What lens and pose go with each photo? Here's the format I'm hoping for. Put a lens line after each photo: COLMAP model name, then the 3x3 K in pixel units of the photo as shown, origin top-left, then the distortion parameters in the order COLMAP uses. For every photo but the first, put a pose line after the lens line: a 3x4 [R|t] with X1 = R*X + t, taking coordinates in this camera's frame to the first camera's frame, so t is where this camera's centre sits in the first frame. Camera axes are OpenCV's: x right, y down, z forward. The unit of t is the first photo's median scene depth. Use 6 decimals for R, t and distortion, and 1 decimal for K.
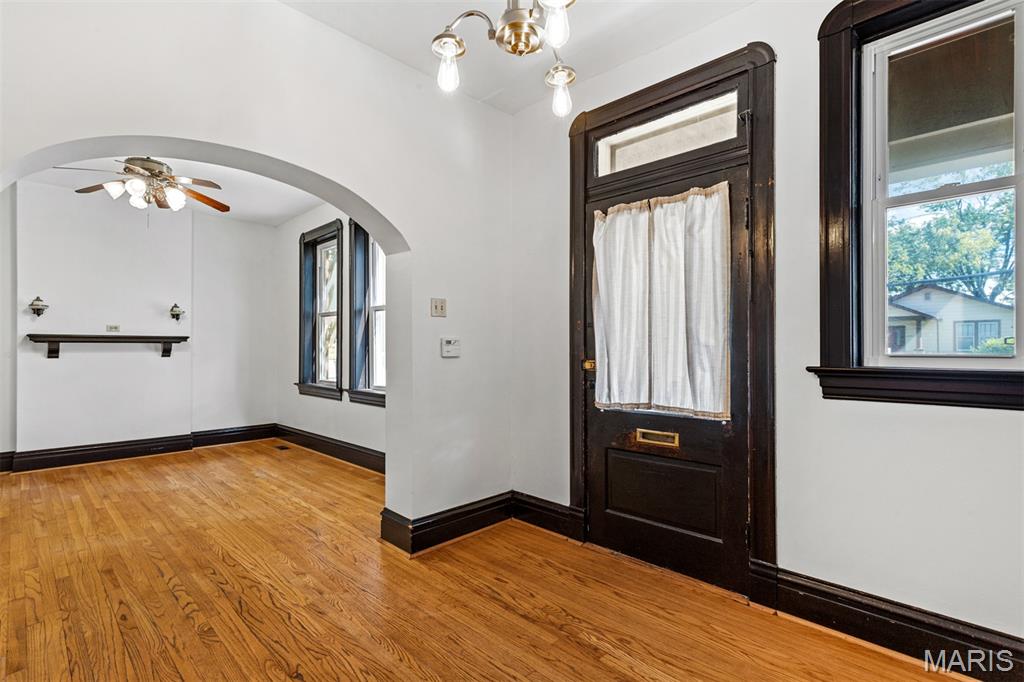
lens RADIAL K [[502.6, 0, 507.8], [0, 502.6, 354.0], [0, 0, 1]] dist [0.001636, 0.000669]
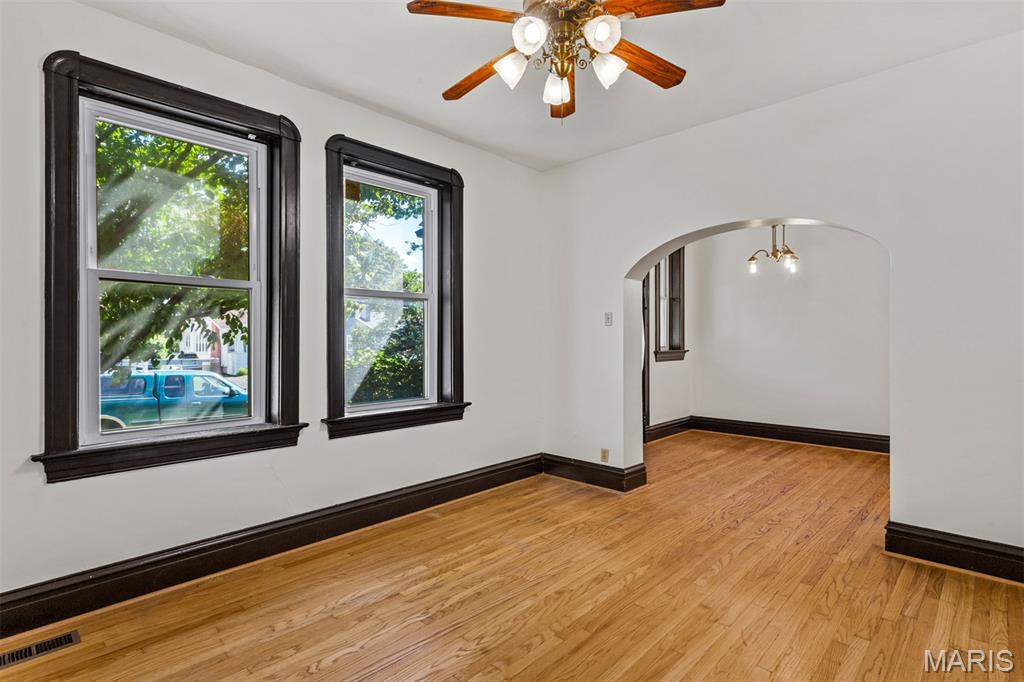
lens RADIAL K [[493.8, 0, 488.1], [0, 493.8, 340.0], [0, 0, 1]] dist [0.003741, 0.000305]
pose [[0.005249, -0.000997, 0.999986, -0.985138], [0.016383, 0.999865, 0.000911, -0.026866], [-0.999852, 0.016378, 0.005265, 0.854108]]
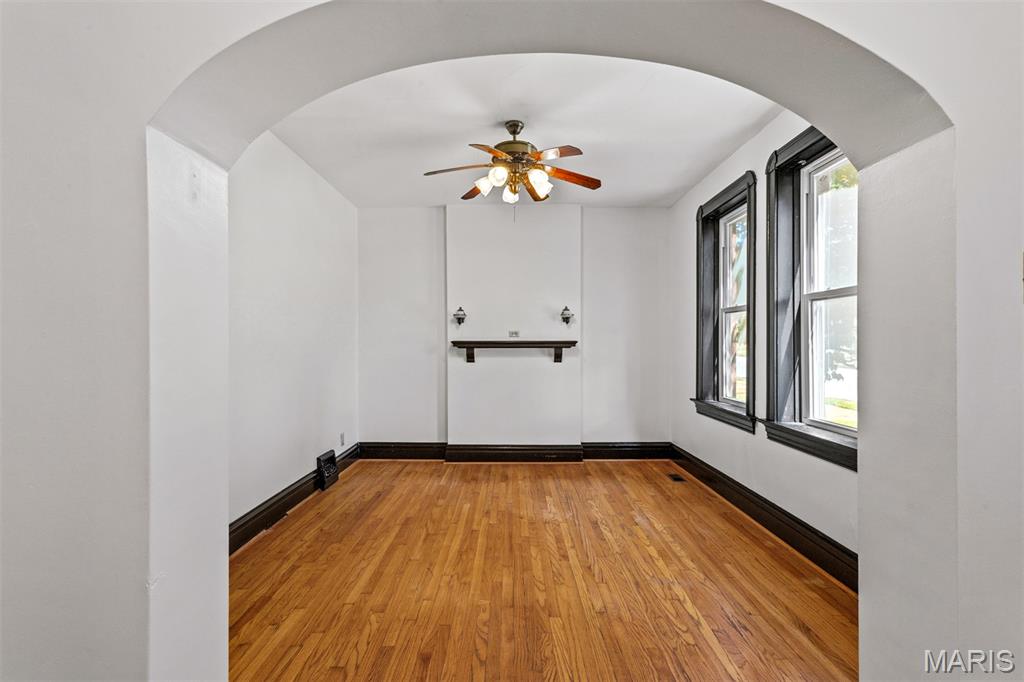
lens RADIAL K [[493.8, 0, 488.1], [0, 493.8, 340.0], [0, 0, 1]] dist [0.003741, 0.000305]
pose [[0.683853, -0.005588, -0.729599, -0.093317], [-0.007576, 0.999862, -0.014758, -0.024947], [0.729581, 0.015620, 0.683716, 0.294302]]
